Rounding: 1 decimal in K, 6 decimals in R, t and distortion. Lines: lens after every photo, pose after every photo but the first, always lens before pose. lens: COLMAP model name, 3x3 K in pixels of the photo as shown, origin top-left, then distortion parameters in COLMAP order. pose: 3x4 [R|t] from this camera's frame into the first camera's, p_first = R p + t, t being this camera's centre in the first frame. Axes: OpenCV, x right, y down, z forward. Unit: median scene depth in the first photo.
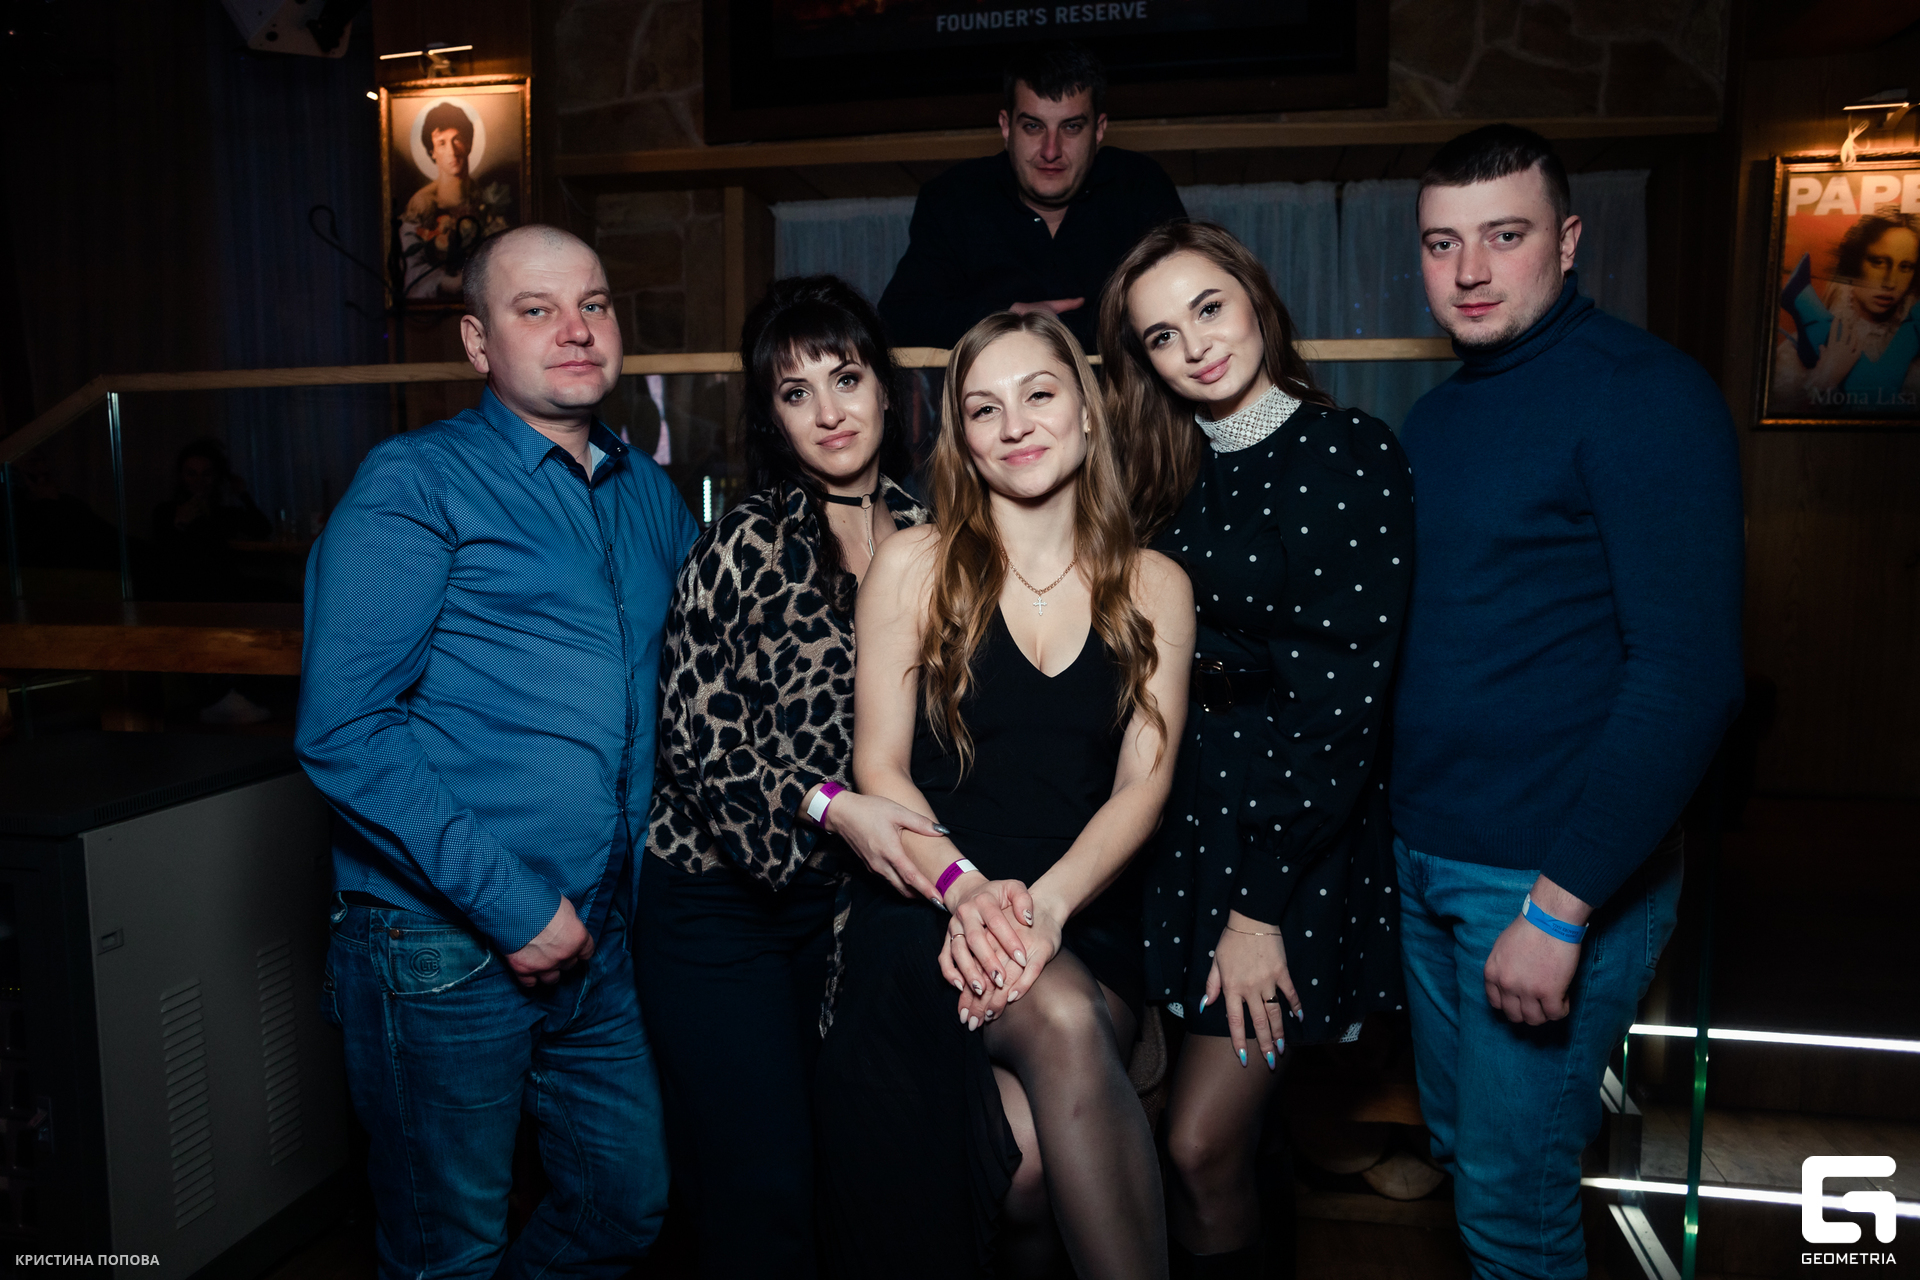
lens RADIAL K [[1416.5, 0, 926.8], [0, 1416.5, 565.2], [0, 0, 1]] dist [-0.160682, 0.168847]
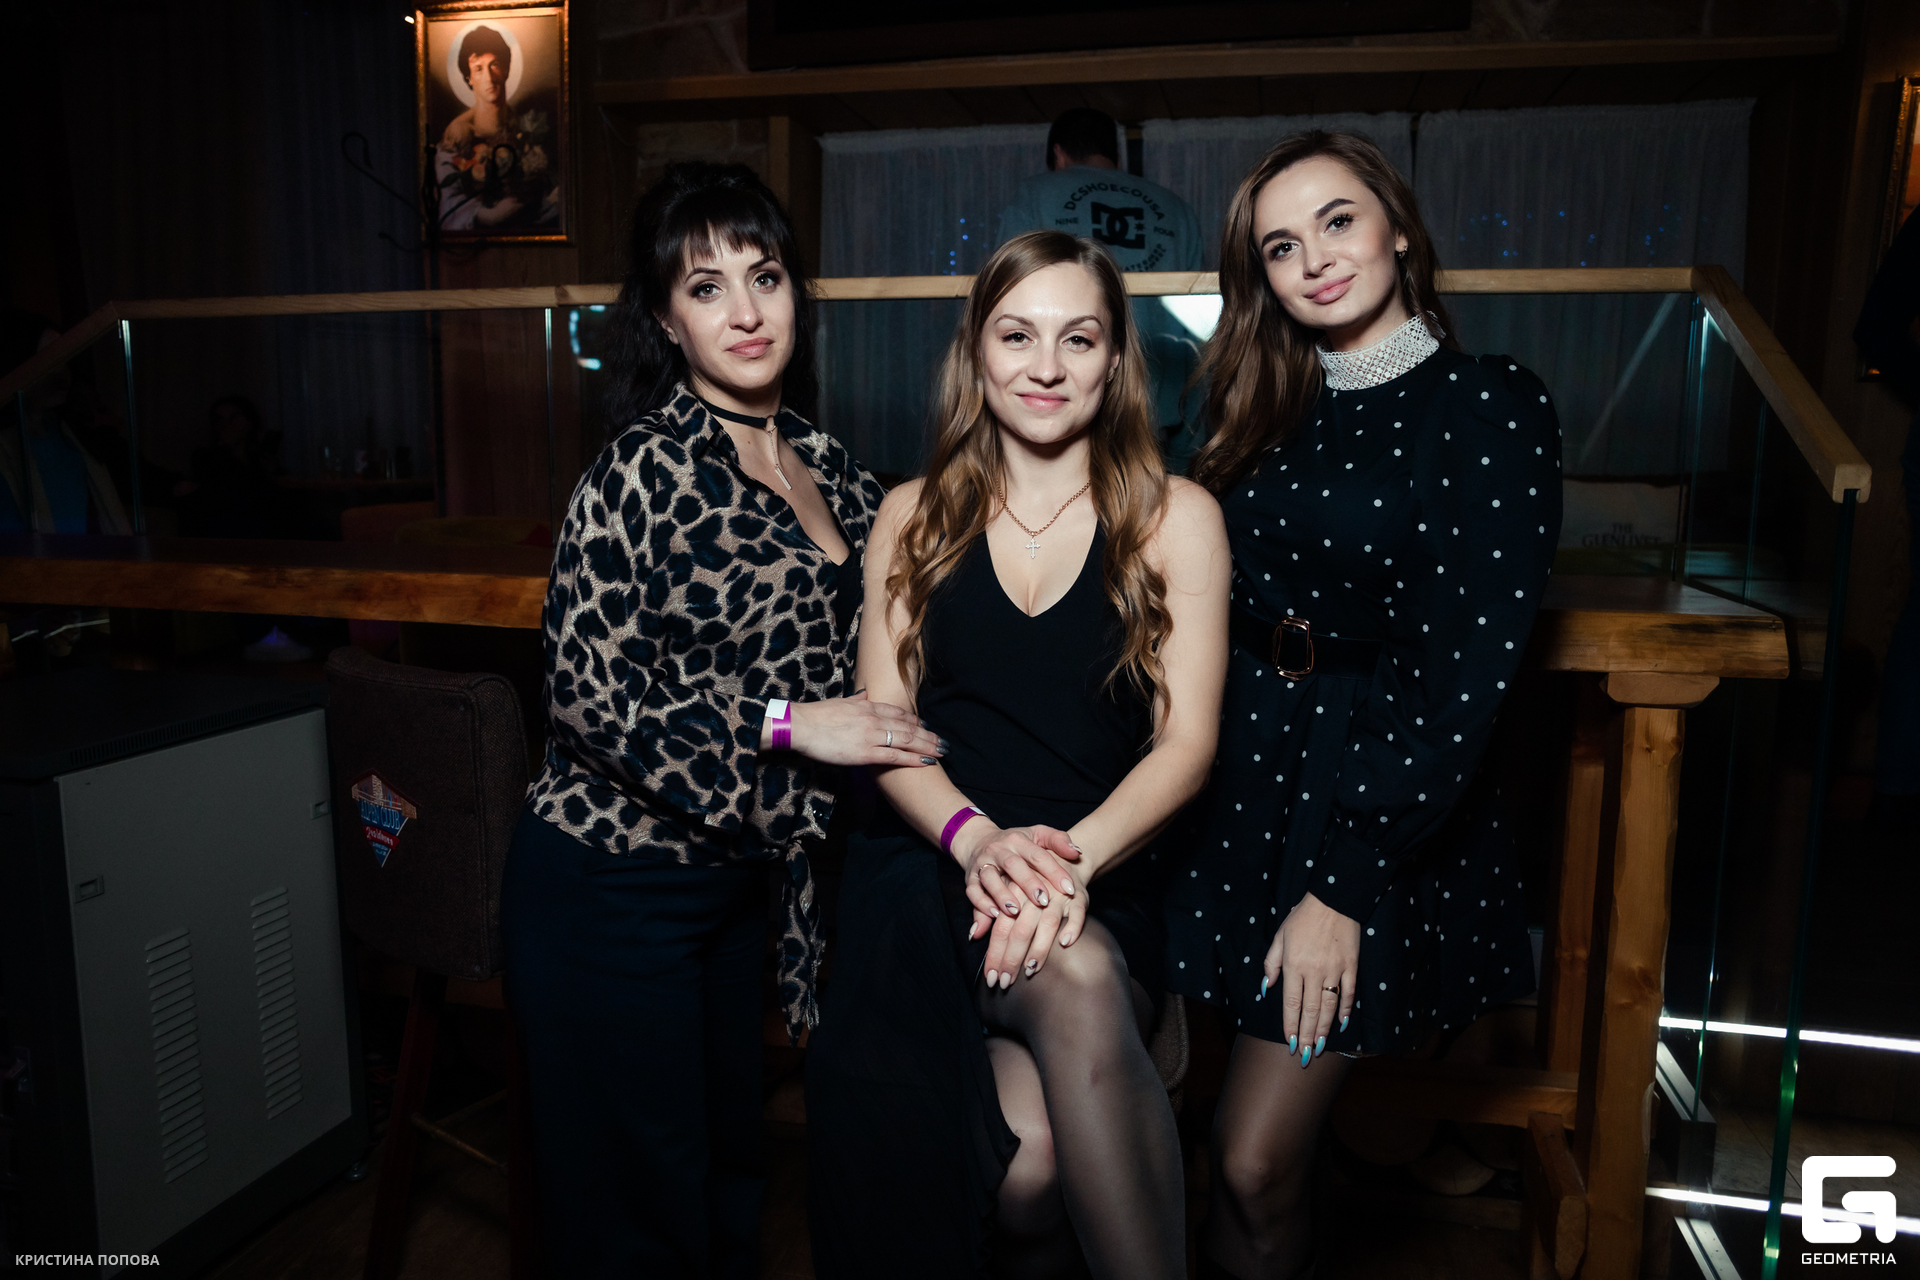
lens RADIAL K [[1345.7, 0, 962.6], [0, 1345.7, 590.2], [0, 0, 1]] dist [-0.136824, 0.124232]
pose [[0.999238, 0.017670, -0.034797, 0.030961], [-0.015829, 0.998496, 0.052486, 0.006803], [0.035672, -0.051895, 0.998015, 0.094405]]
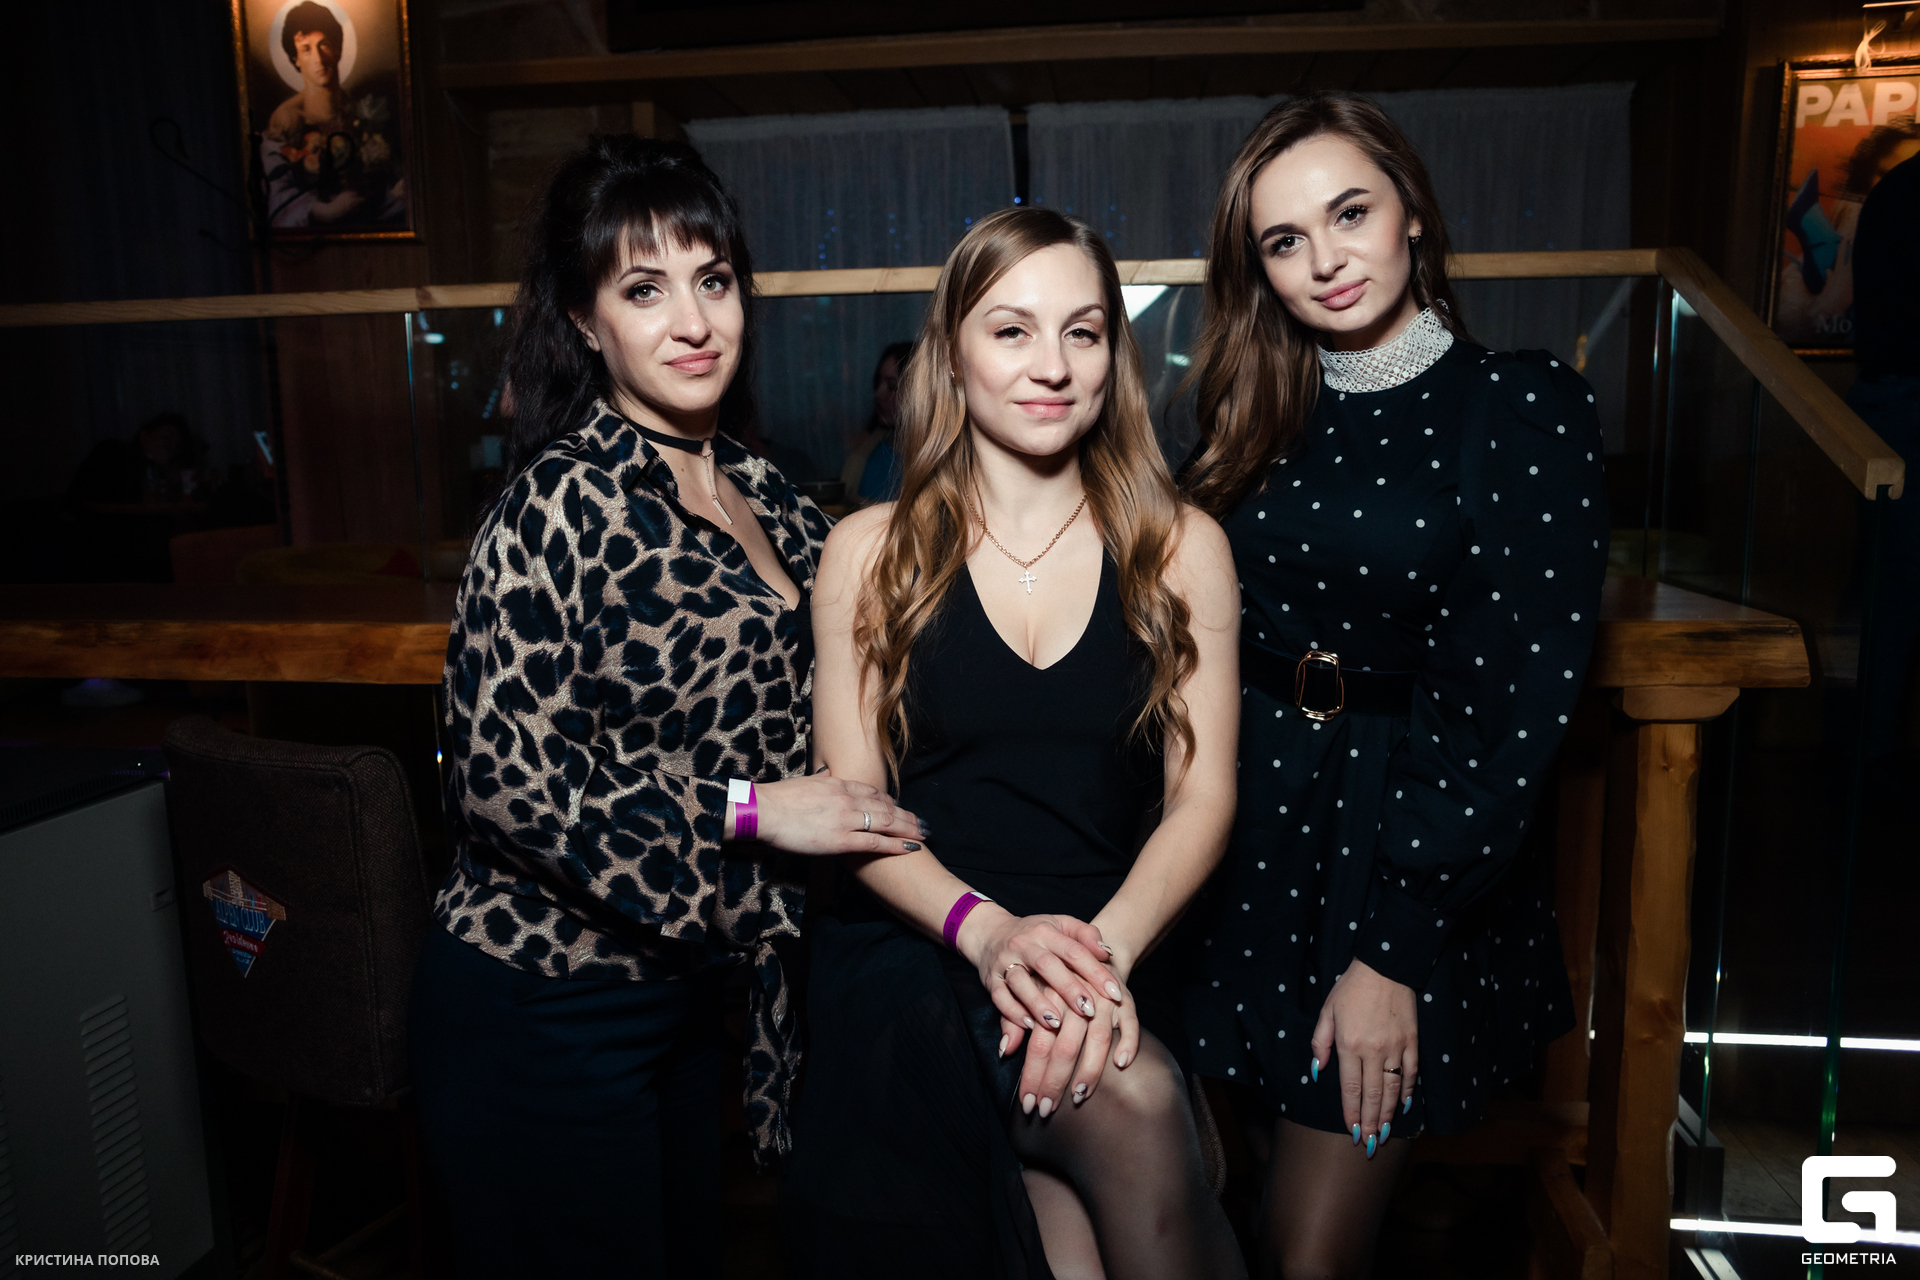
lens RADIAL K [[1345.7, 0, 962.6], [0, 1345.7, 590.2], [0, 0, 1]] dist [-0.136824, 0.124232]
pose [[0.997156, -0.019525, 0.072786, -0.000897], [0.015328, 0.998212, 0.057777, -0.002718], [-0.073784, -0.056497, 0.995673, 0.148560]]
